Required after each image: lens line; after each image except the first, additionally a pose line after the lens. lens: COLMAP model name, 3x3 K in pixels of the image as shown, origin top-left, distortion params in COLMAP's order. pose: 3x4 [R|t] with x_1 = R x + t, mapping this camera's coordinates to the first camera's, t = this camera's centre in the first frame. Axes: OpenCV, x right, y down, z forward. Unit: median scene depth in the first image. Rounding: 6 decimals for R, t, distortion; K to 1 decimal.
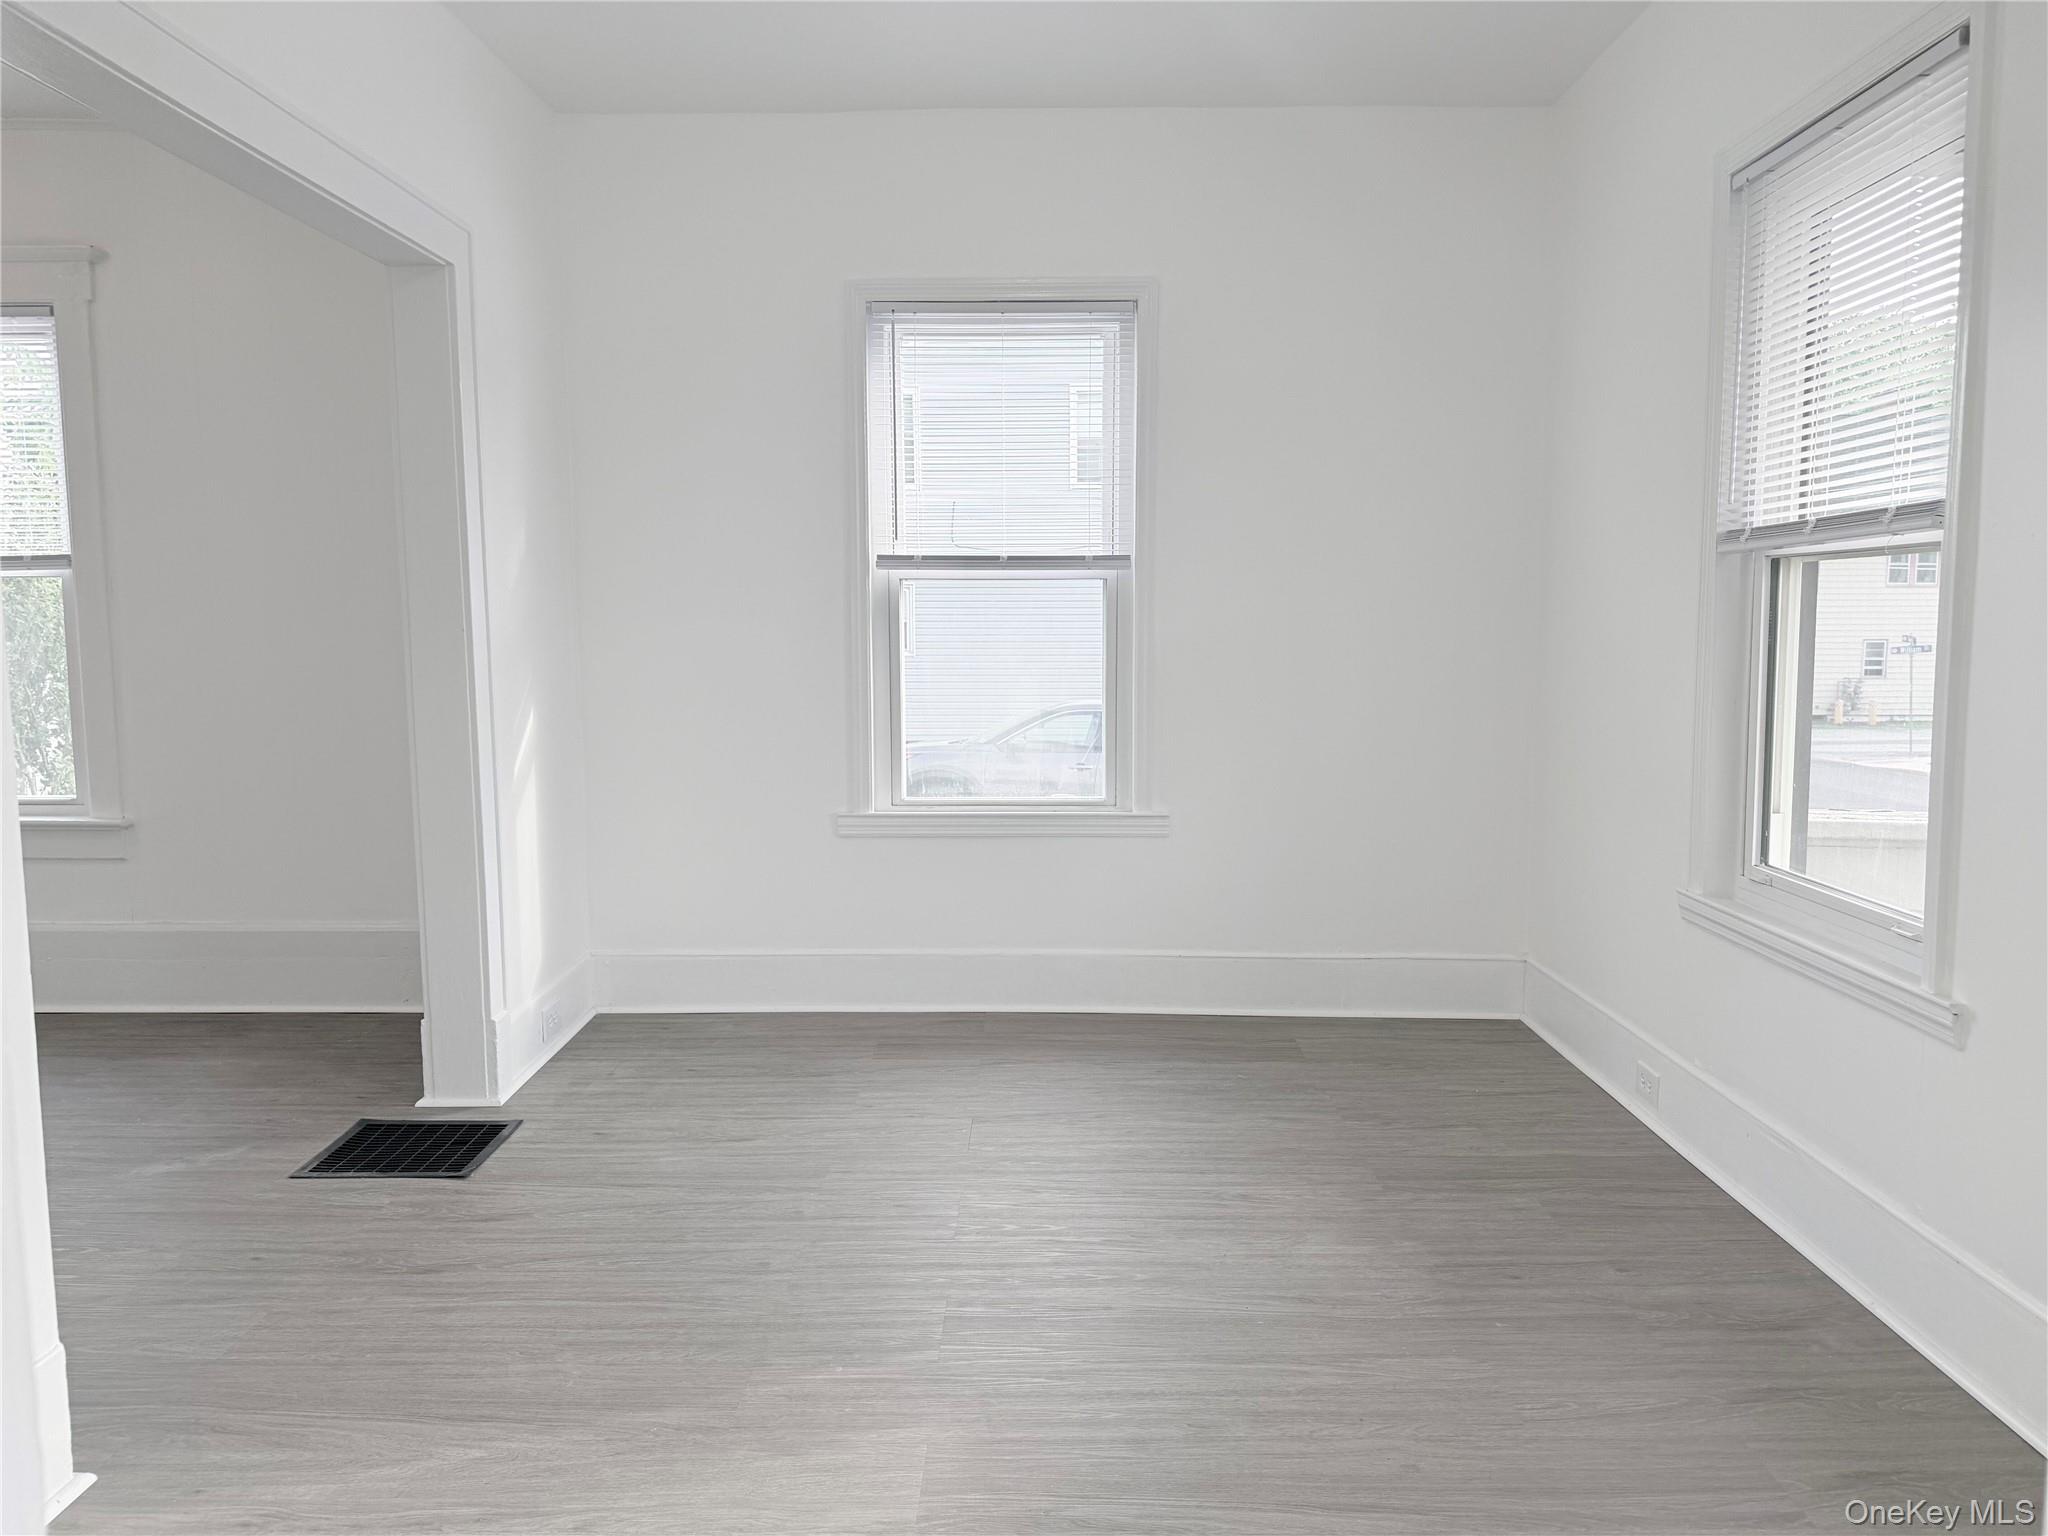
lens RADIAL K [[1426.7, 0, 1026.9], [0, 1426.7, 762.2], [0, 0, 1]] dist [0.084592, -0.124100]
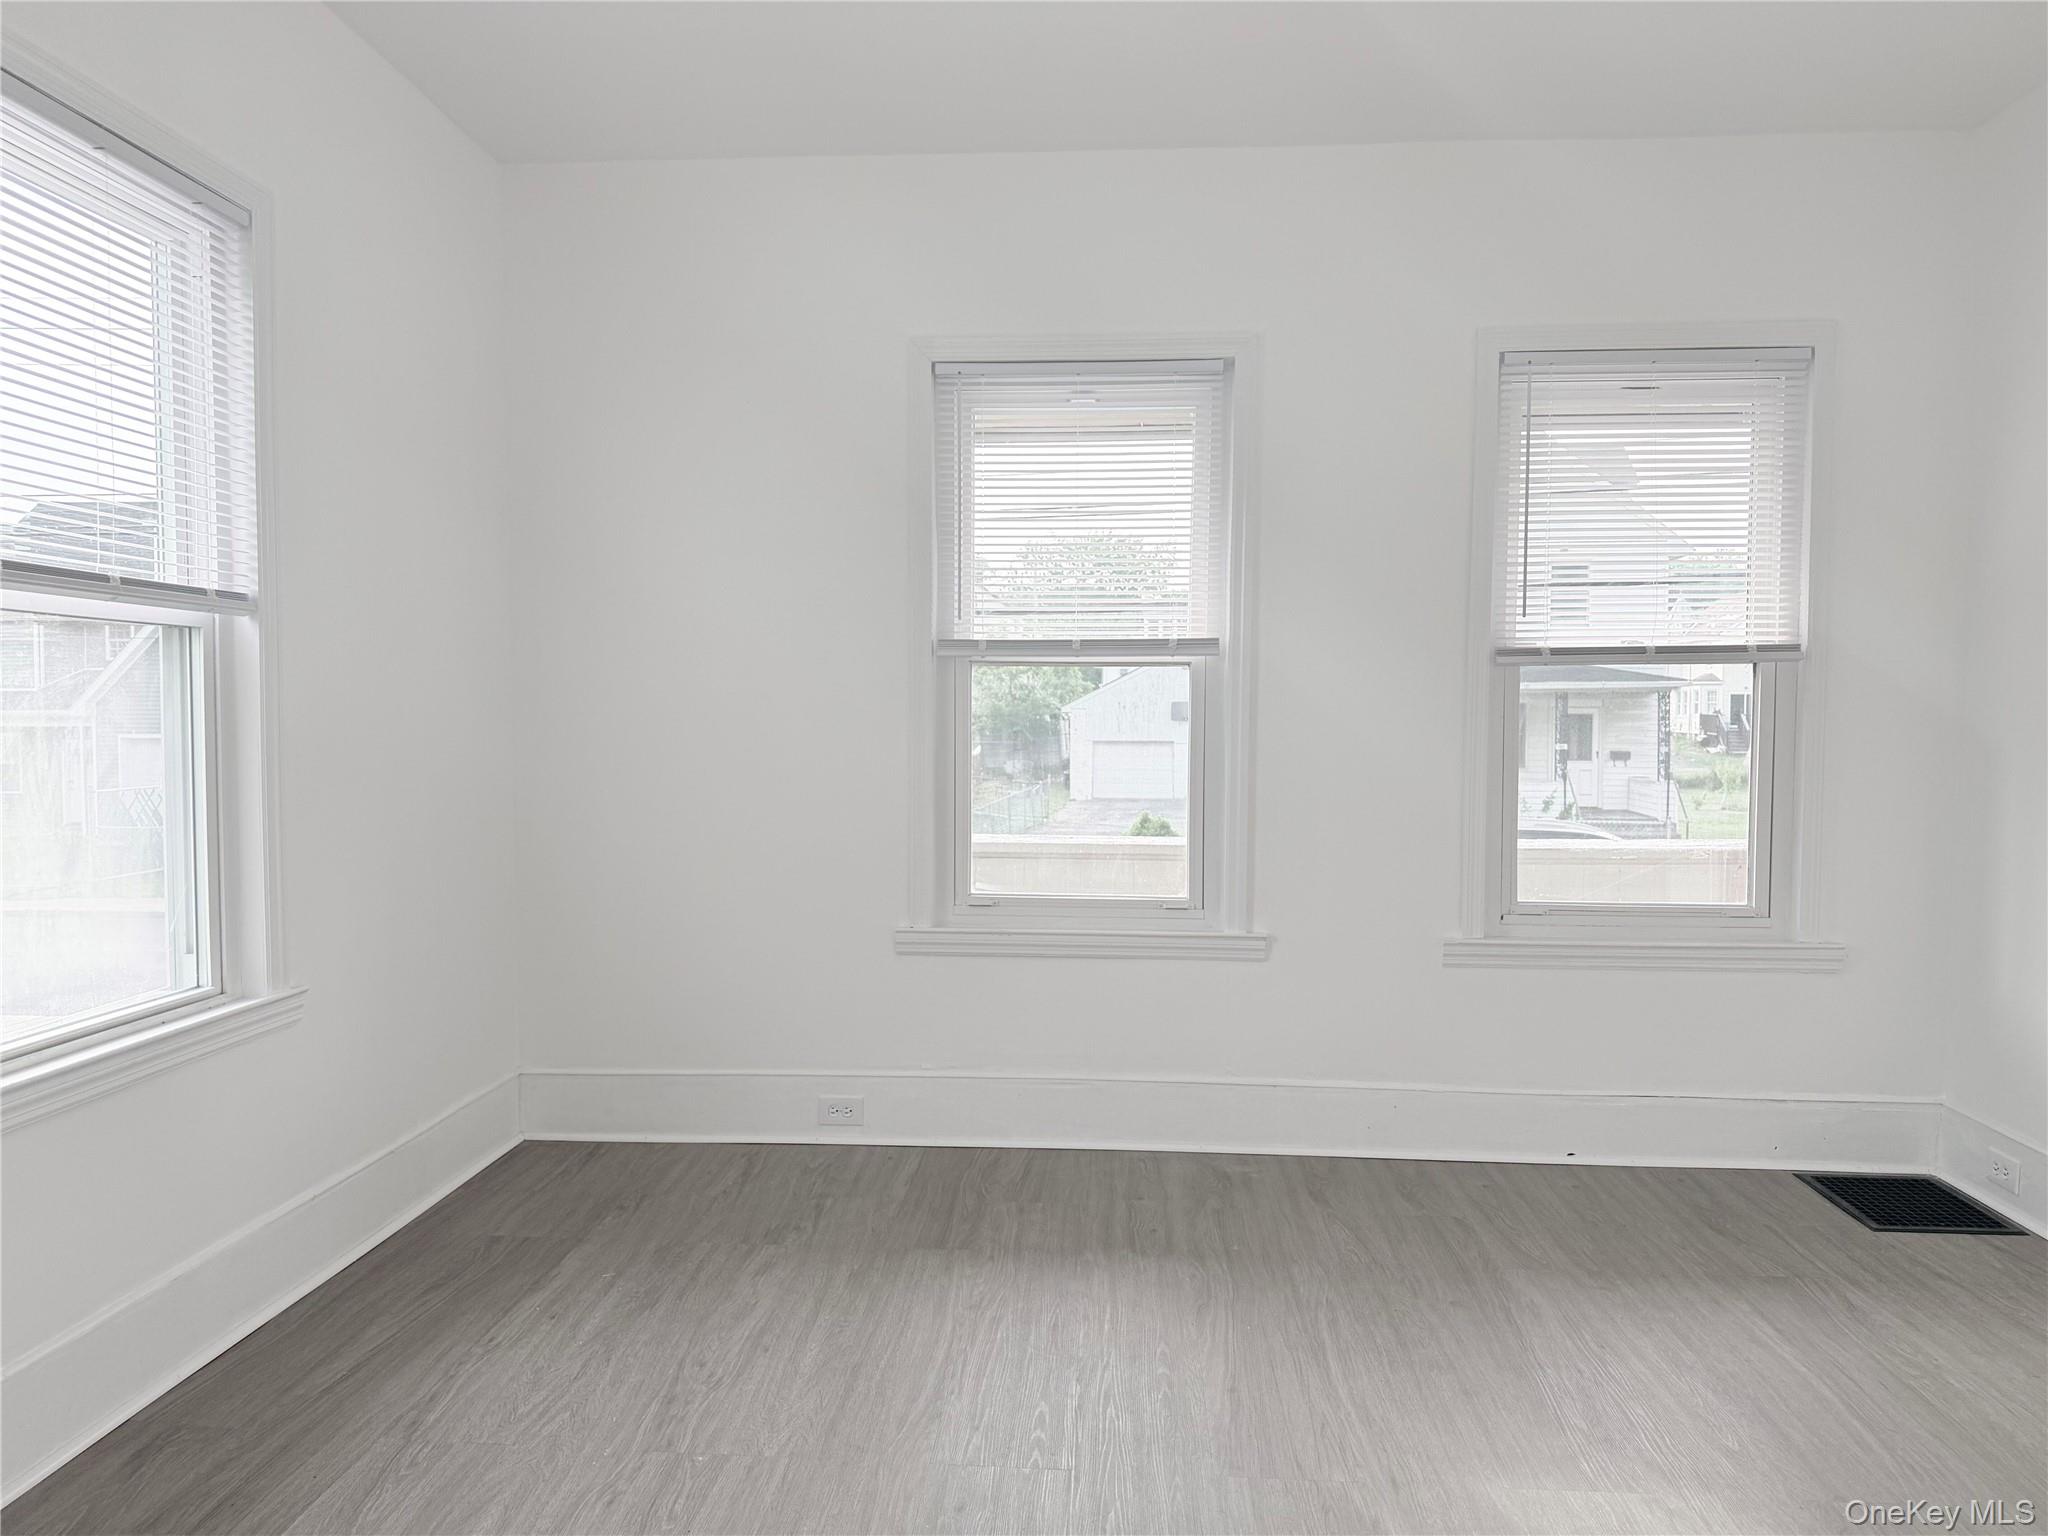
lens RADIAL K [[1426.7, 0, 1013.5], [0, 1426.7, 777.2], [0, 0, 1]] dist [0.084592, -0.124100]
pose [[0.045805, -0.040727, 0.998120, -0.690322], [0.088156, 0.995435, 0.036571, -0.070961], [-0.995053, 0.086315, 0.049186, 0.787585]]
